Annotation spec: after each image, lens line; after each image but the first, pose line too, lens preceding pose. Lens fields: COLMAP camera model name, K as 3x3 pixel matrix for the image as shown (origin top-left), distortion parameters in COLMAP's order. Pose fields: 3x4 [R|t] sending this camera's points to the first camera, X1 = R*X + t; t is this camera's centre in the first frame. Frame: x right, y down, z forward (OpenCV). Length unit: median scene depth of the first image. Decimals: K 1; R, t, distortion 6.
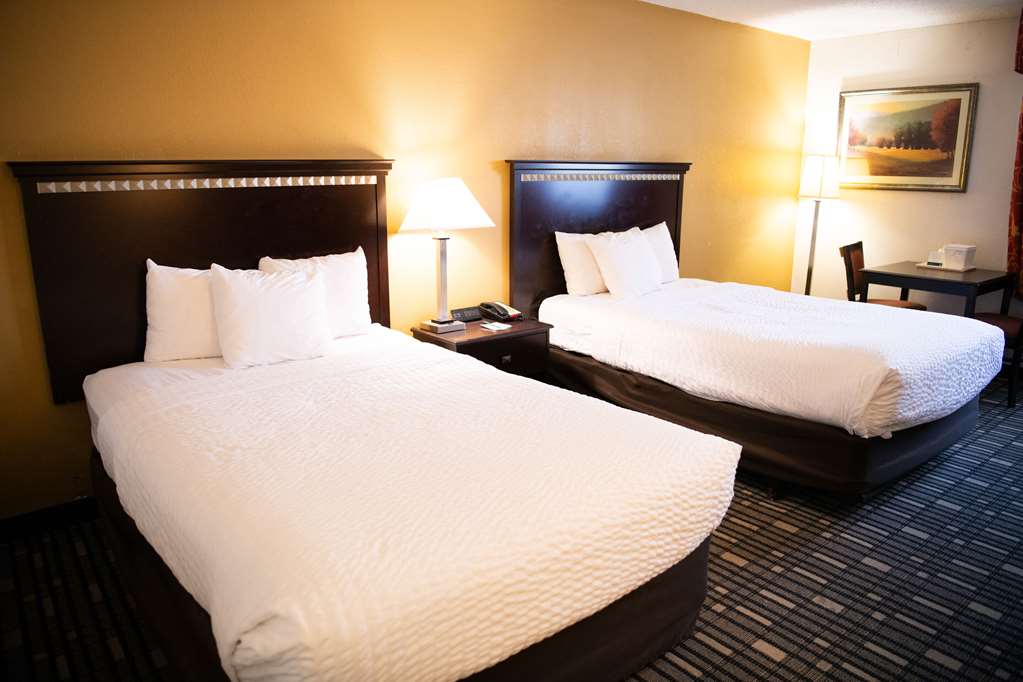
lens RADIAL K [[706.2, 0, 511.5], [0, 706.2, 341.0], [0, 0, 1]] dist [-0.075473, 0.016886]
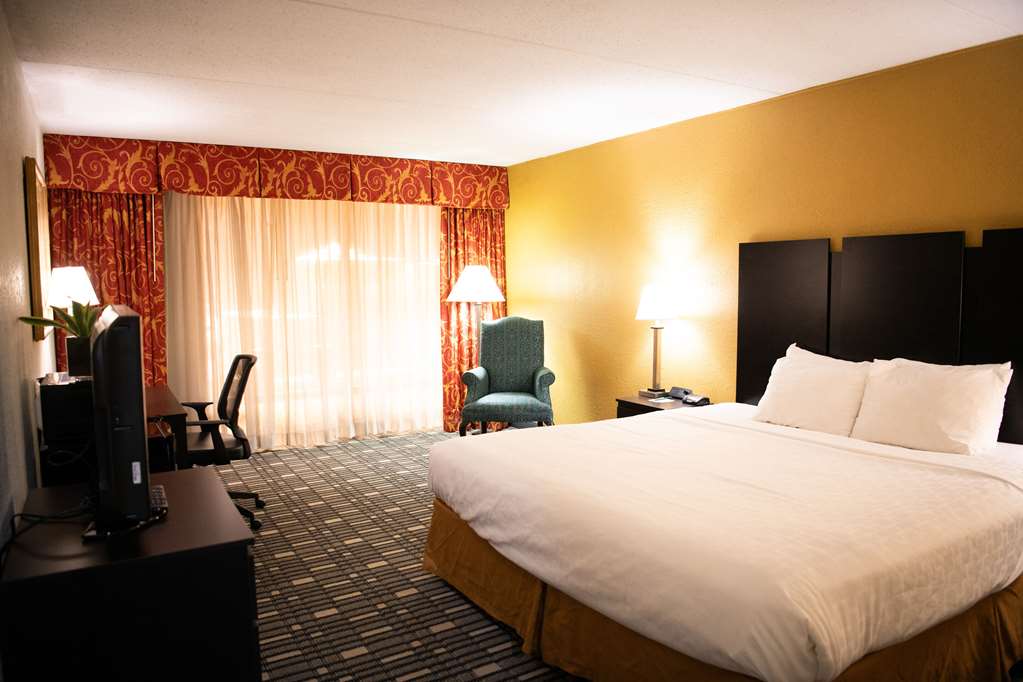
lens RADIAL K [[706.2, 0, 511.5], [0, 706.2, 341.0], [0, 0, 1]] dist [-0.075473, 0.016886]
pose [[-0.135007, 0.092508, -0.986517, 1.525169], [-0.239935, 0.962948, 0.123133, -0.269337], [0.961355, 0.253324, -0.107809, 1.088800]]
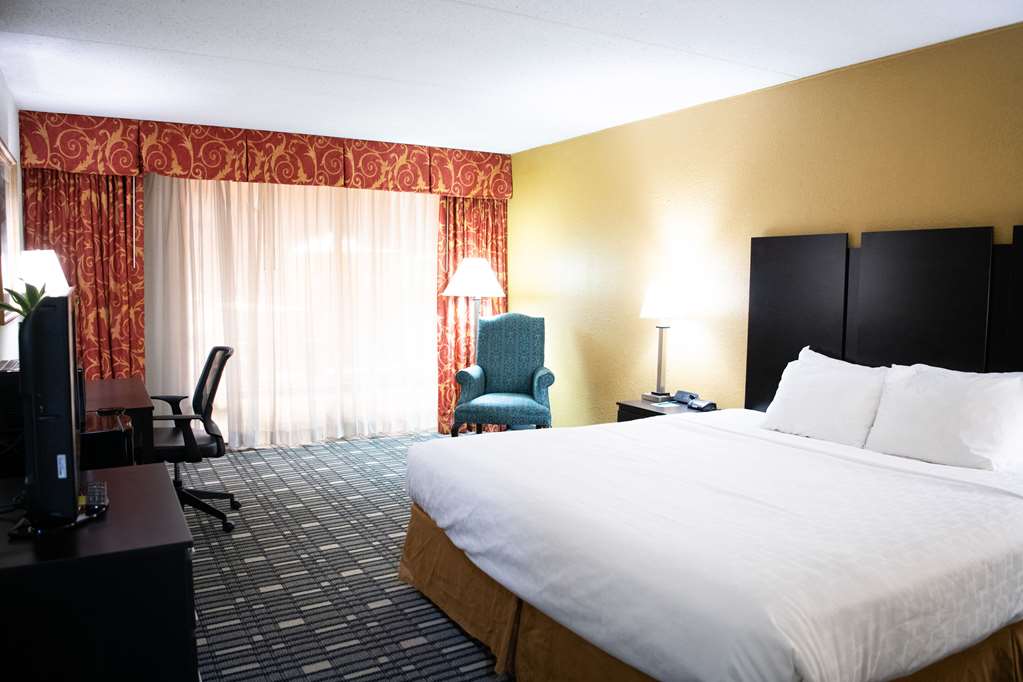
lens RADIAL K [[736.5, 0, 511.5], [0, 736.5, 341.0], [0, 0, 1]] dist [-0.069953, 0.003945]
pose [[-0.159034, 0.087930, -0.983350, 1.483684], [-0.256893, 0.958031, 0.127212, -0.268006], [0.953265, 0.272846, -0.129770, 1.131436]]
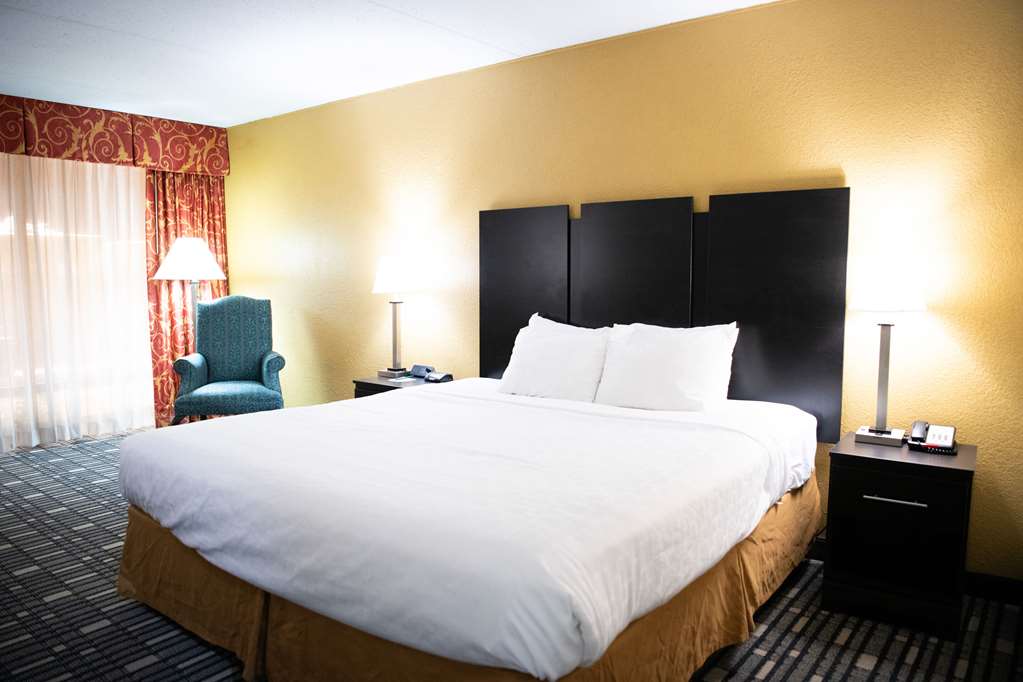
lens RADIAL K [[706.2, 0, 511.5], [0, 706.2, 341.0], [0, 0, 1]] dist [-0.075473, 0.016886]
pose [[0.222386, 0.095790, -0.970241, 1.406641], [-0.244745, 0.968780, 0.039549, -0.220312], [0.943739, 0.228667, 0.238888, 1.120210]]
